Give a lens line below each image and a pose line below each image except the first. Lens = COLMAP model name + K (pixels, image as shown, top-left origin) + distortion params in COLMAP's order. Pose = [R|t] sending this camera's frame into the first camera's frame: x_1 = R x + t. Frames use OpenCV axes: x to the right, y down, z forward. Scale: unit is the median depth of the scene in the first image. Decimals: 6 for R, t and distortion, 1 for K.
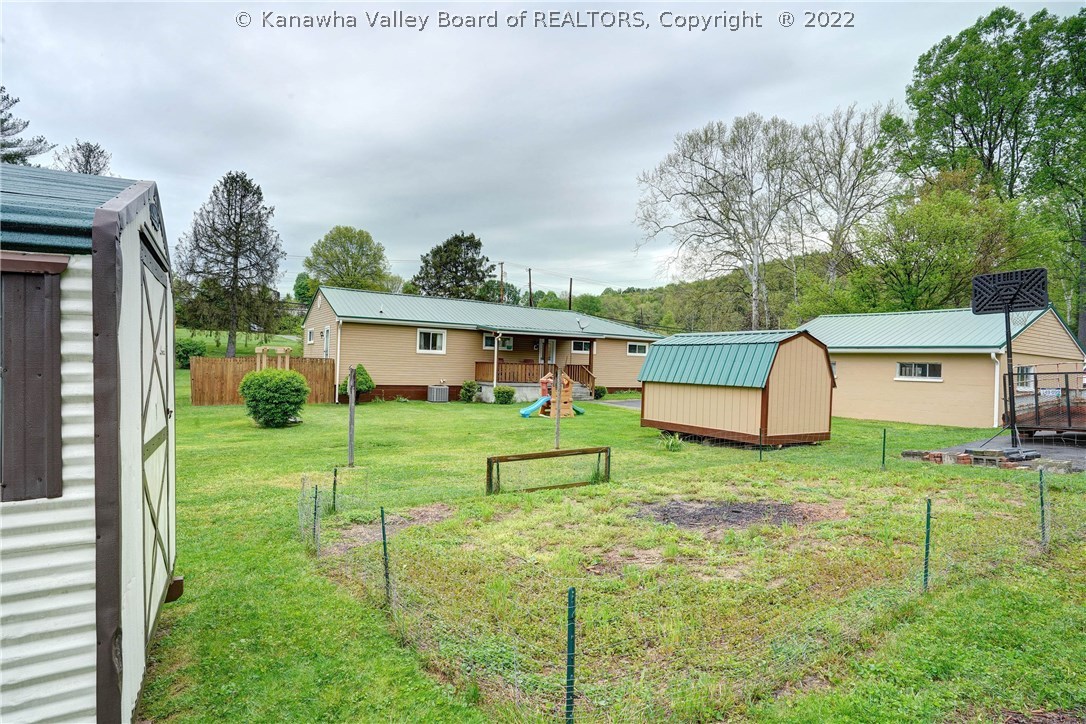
lens RADIAL K [[562.3, 0, 542.8], [0, 562.3, 361.0], [0, 0, 1]] dist [0.000588, 0.000064]
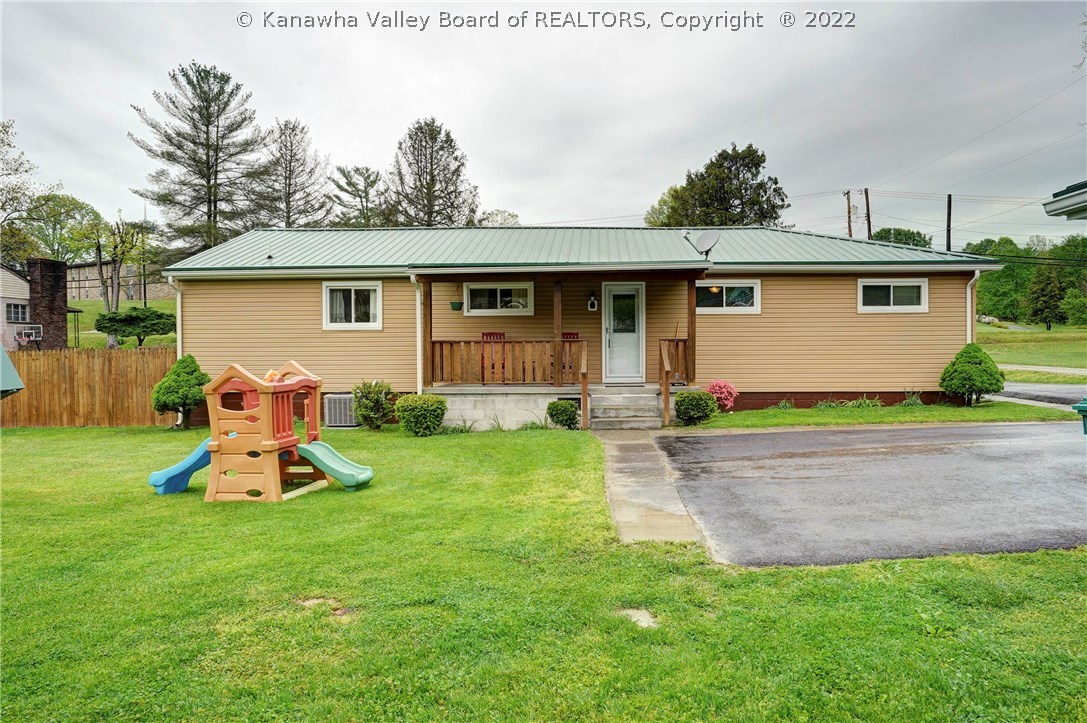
lens RADIAL K [[725.2, 0, 544.1], [0, 725.2, 362.6], [0, 0, 1]] dist [-0.009480, -0.001233]
pose [[0.844573, -0.030764, -0.534556, 0.256090], [0.036688, 0.999327, 0.000454, 0.019545], [0.534182, -0.019995, 0.845133, 0.462788]]
